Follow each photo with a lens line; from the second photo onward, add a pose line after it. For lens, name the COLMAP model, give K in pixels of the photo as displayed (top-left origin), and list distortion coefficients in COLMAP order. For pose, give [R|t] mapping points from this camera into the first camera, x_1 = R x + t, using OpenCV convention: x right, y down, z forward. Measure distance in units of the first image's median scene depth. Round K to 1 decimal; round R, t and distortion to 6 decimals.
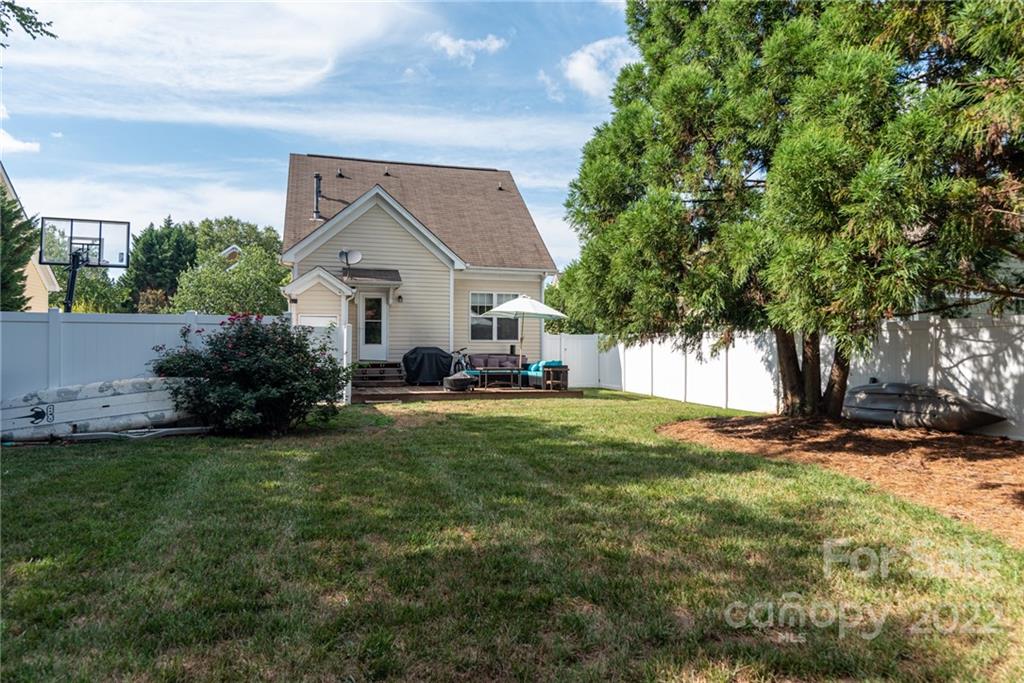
lens RADIAL K [[594.6, 0, 535.5], [0, 594.6, 342.6], [0, 0, 1]] dist [0.005381, 0.000740]
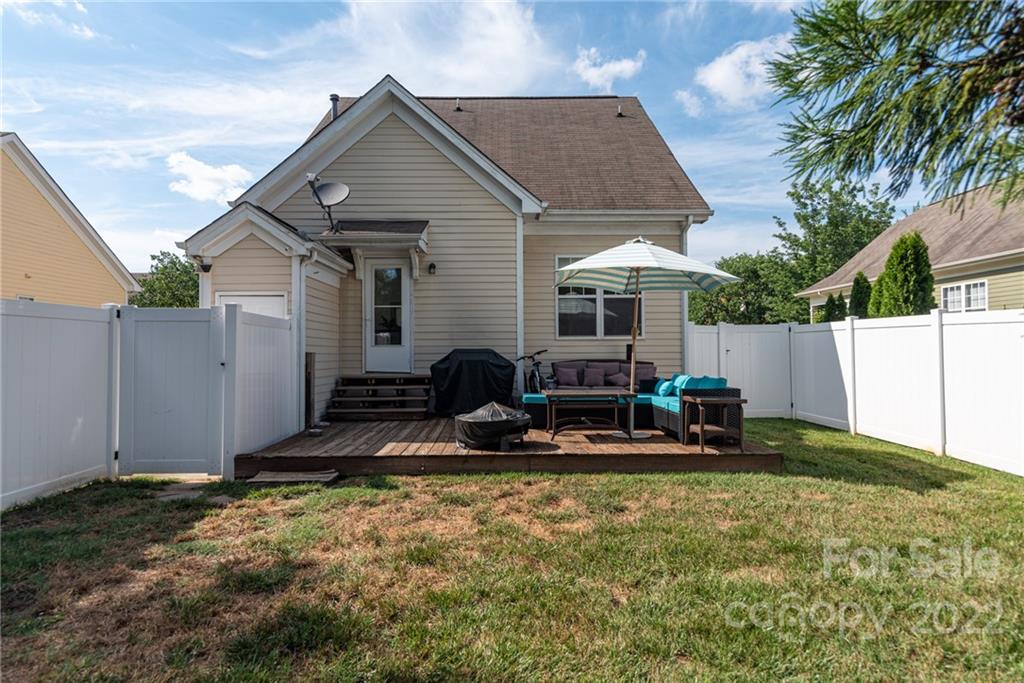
lens RADIAL K [[564.6, 0, 516.0], [0, 564.6, 342.1], [0, 0, 1]] dist [0.010374, -0.000025]
pose [[0.957255, -0.013493, -0.288931, 0.014698], [0.012650, 0.999909, -0.004783, 0.003435], [0.288969, 0.000923, 0.957338, 0.480515]]
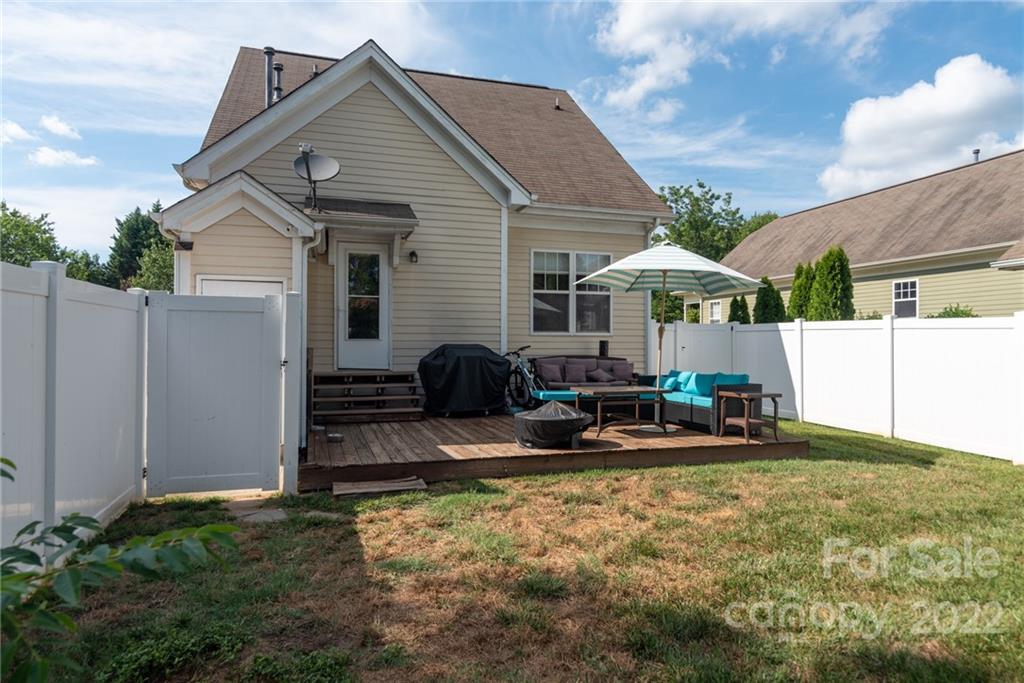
lens RADIAL K [[594.6, 0, 535.5], [0, 594.6, 342.6], [0, 0, 1]] dist [0.005381, 0.000740]
pose [[0.999974, 0.000360, -0.007264, -0.109929], [-0.000278, 0.999936, 0.011287, -0.000683], [0.007267, -0.011285, 0.999910, 0.447586]]
